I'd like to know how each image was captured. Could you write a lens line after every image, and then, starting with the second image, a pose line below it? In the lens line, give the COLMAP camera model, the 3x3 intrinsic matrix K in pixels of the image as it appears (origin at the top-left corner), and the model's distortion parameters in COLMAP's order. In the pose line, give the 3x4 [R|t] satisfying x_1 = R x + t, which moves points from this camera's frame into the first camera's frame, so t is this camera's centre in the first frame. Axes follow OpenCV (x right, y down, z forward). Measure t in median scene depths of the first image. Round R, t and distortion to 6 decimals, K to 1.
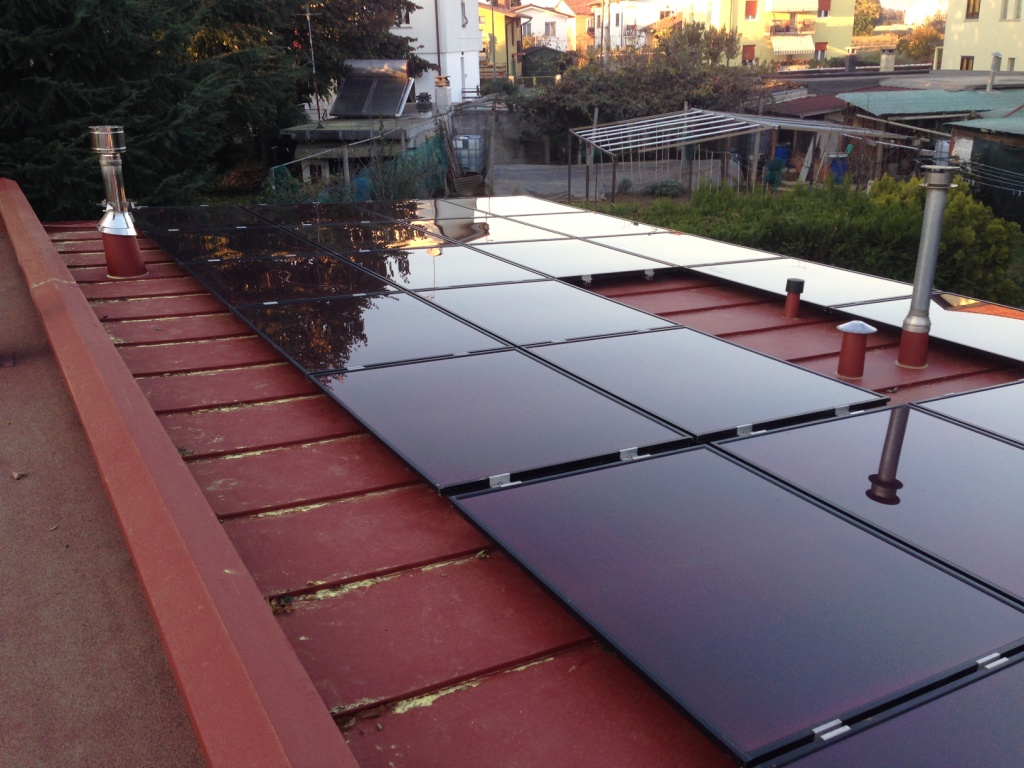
lens RADIAL K [[904.5, 0, 512.0], [0, 904.5, 384.0], [0, 0, 1]] dist [0.120091, -0.211907]
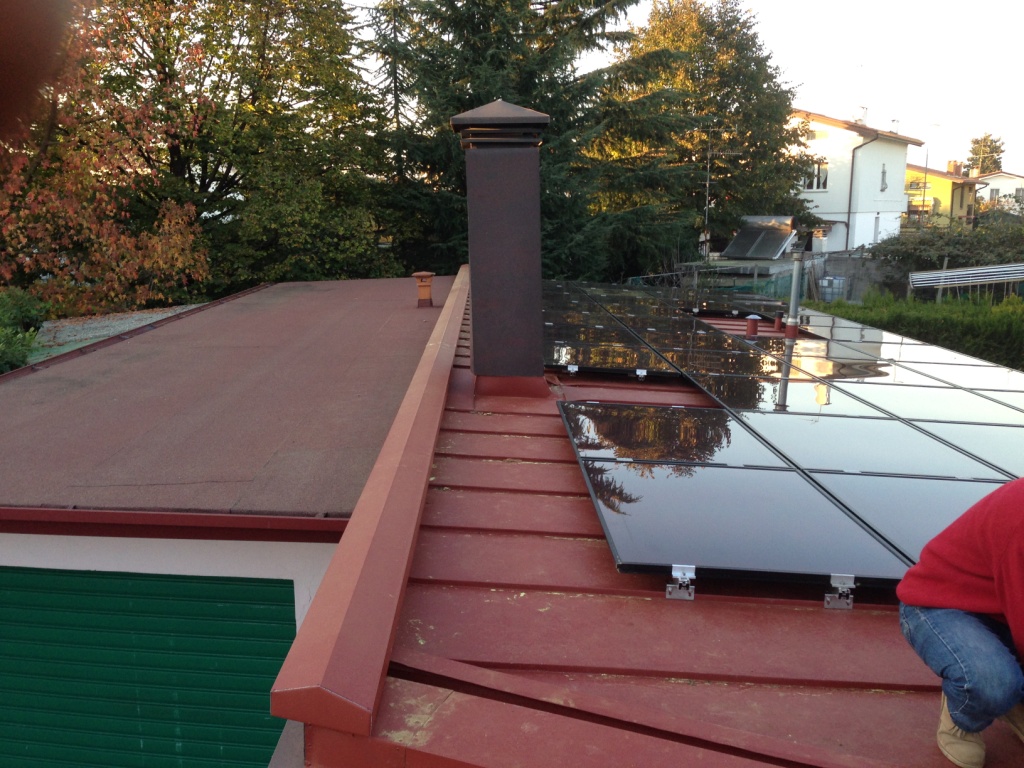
lens RADIAL K [[904.5, 0, 512.0], [0, 904.5, 384.0], [0, 0, 1]] dist [0.120091, -0.211907]
pose [[0.875480, 0.108509, -0.470915, 0.162710], [-0.183794, 0.976001, -0.116799, 0.082667], [0.446940, 0.188806, 0.874412, -0.211571]]
